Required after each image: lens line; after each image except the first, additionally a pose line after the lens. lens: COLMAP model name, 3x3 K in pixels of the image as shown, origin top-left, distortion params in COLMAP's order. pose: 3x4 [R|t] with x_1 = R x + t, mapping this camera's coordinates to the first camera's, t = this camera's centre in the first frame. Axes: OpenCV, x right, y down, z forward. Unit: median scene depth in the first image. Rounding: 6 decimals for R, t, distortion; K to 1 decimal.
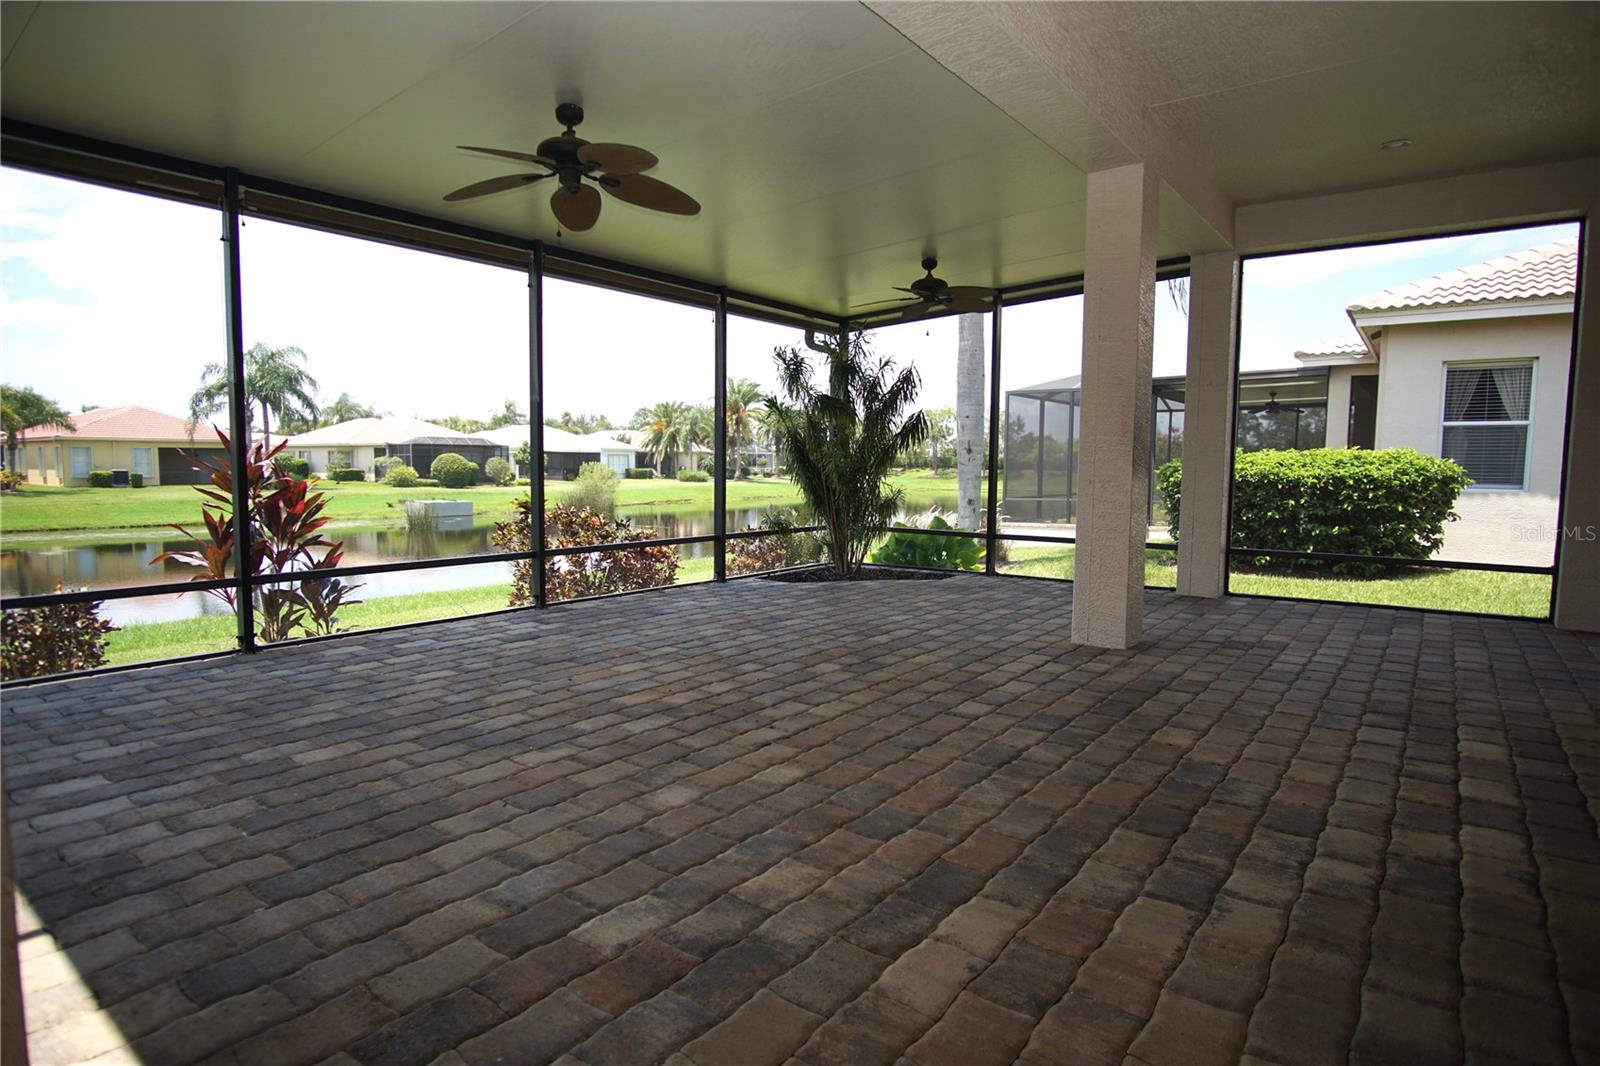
lens RADIAL K [[853.3, 0, 800.0], [0, 853.3, 533.0], [0, 0, 1]] dist [-0.017952, 0.001820]
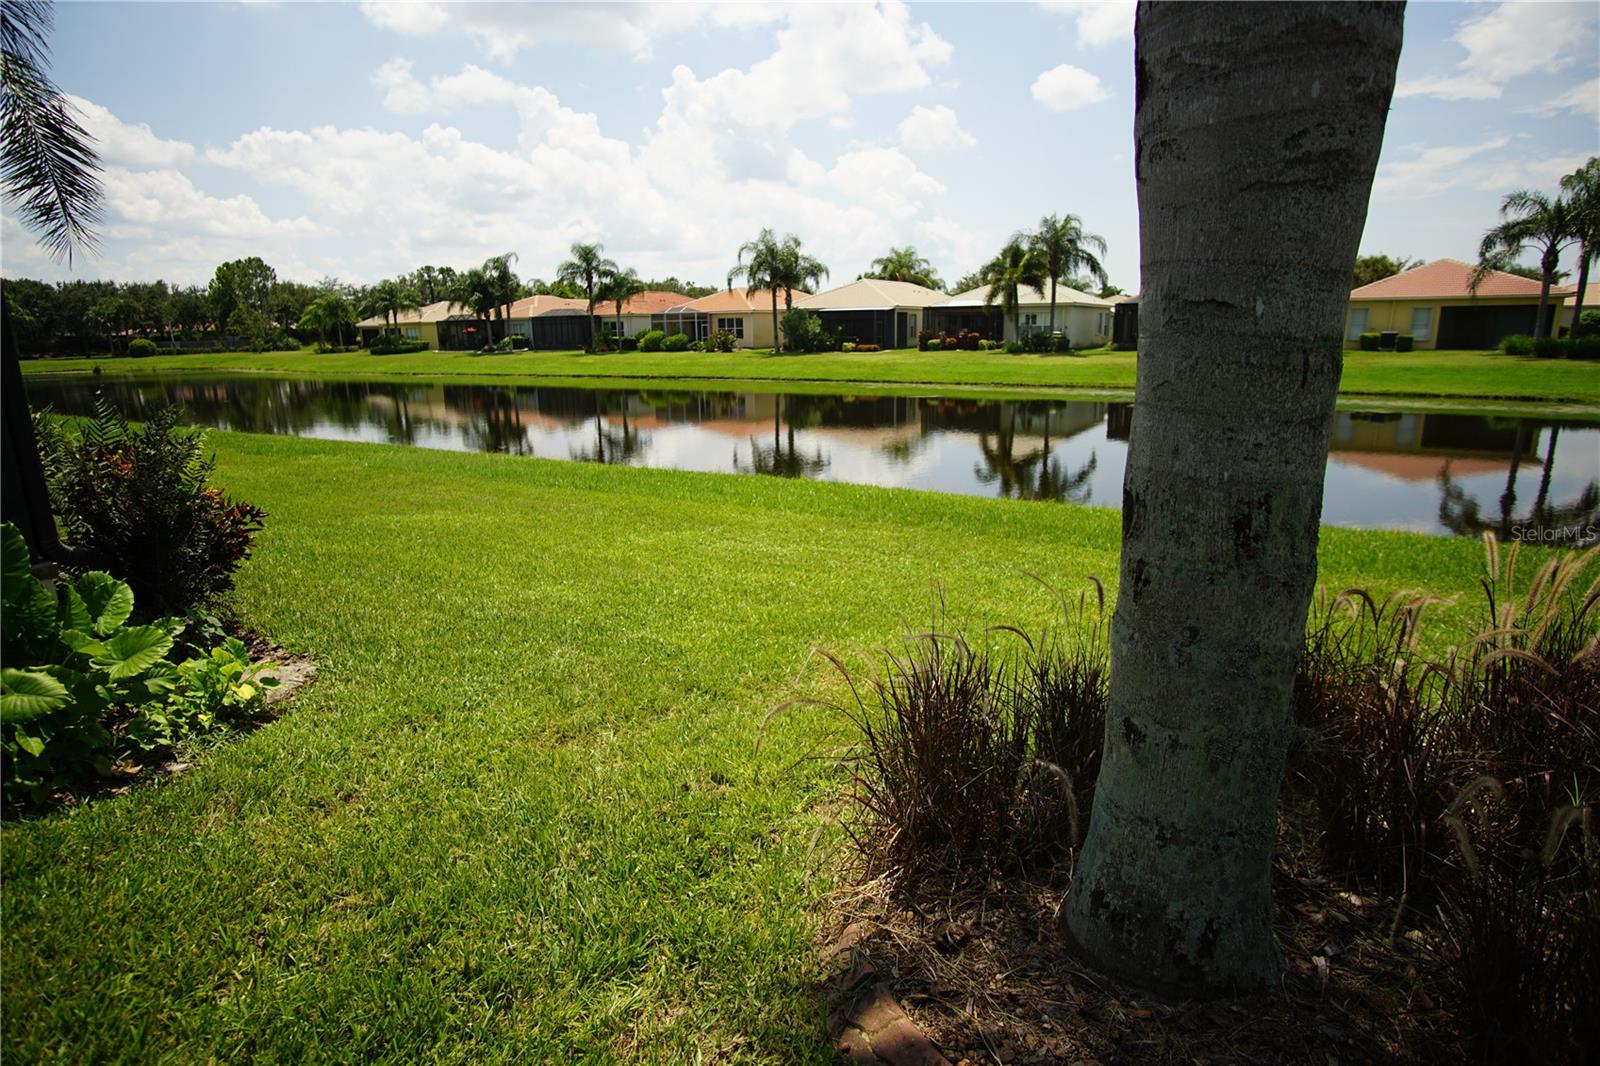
lens RADIAL K [[853.3, 0, 800.0], [0, 853.3, 533.0], [0, 0, 1]] dist [-0.017952, 0.001820]
pose [[0.088290, 0.221917, -0.971060, 1.197467], [-0.060400, 0.974266, 0.217158, -0.305095], [0.994262, 0.039479, 0.099422, 3.700652]]
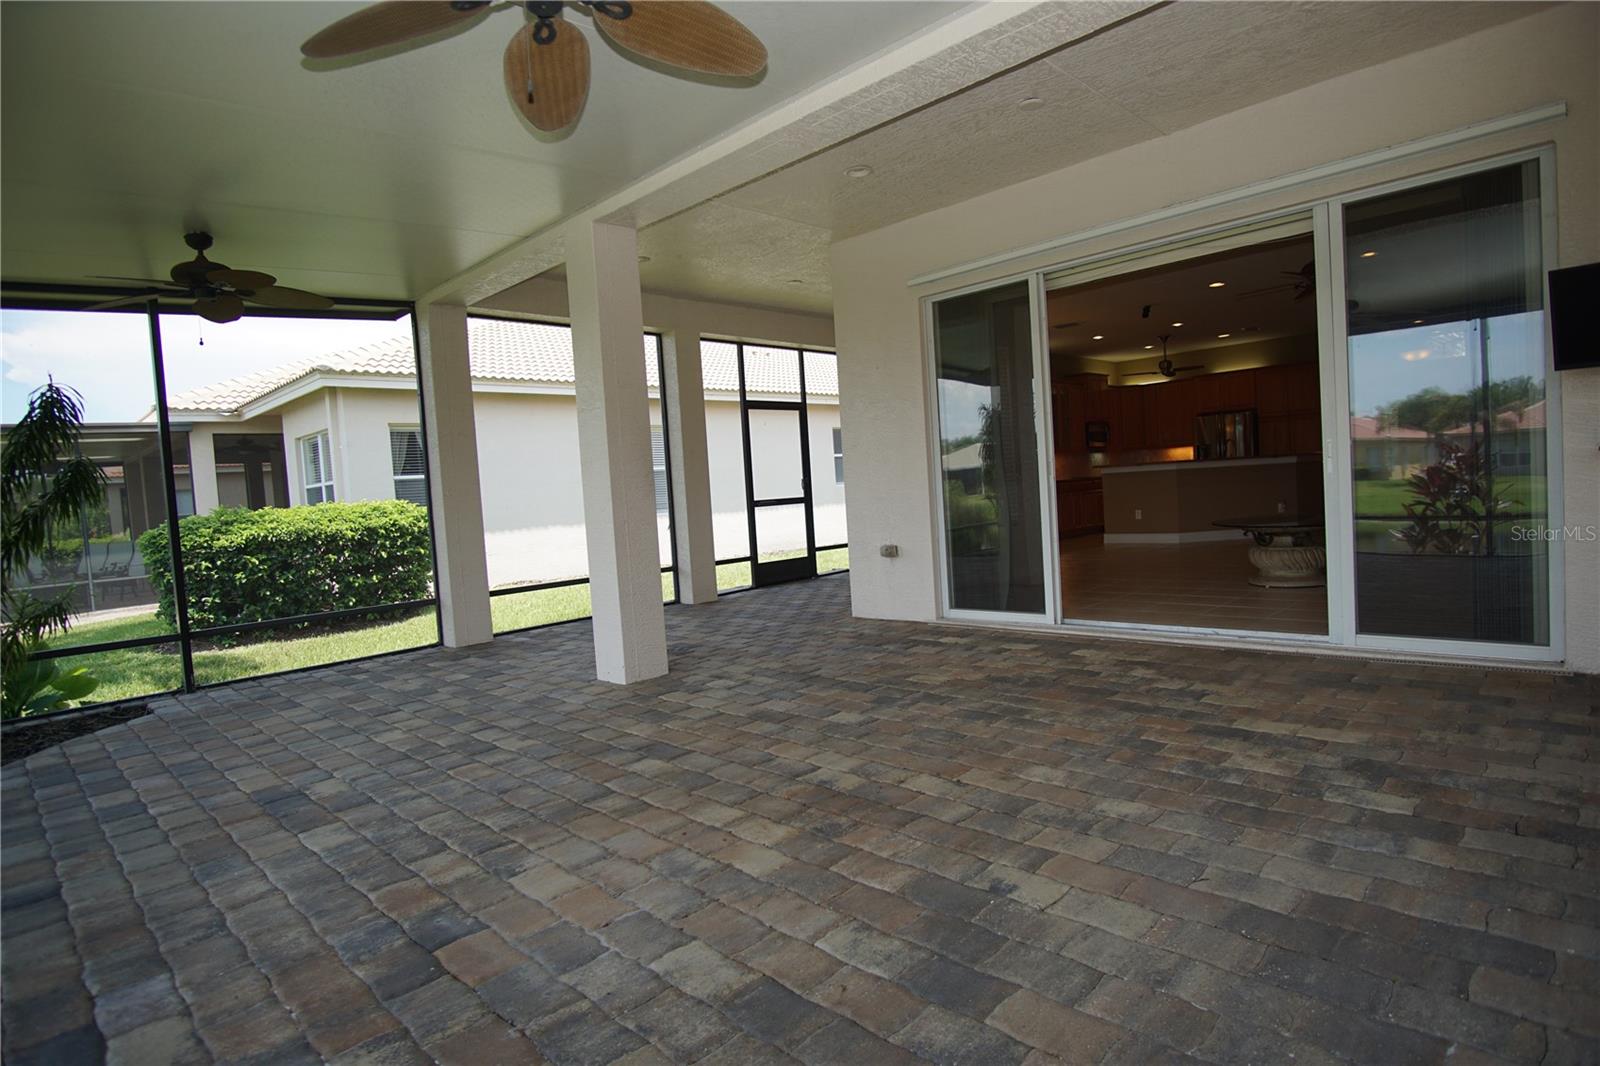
lens RADIAL K [[853.3, 0, 800.0], [0, 853.3, 533.0], [0, 0, 1]] dist [-0.017952, 0.001820]
pose [[0.131879, -0.070522, 0.988754, -0.827973], [0.147399, 0.987772, 0.050792, -0.087638], [-0.980246, 0.139043, 0.140661, 0.833639]]
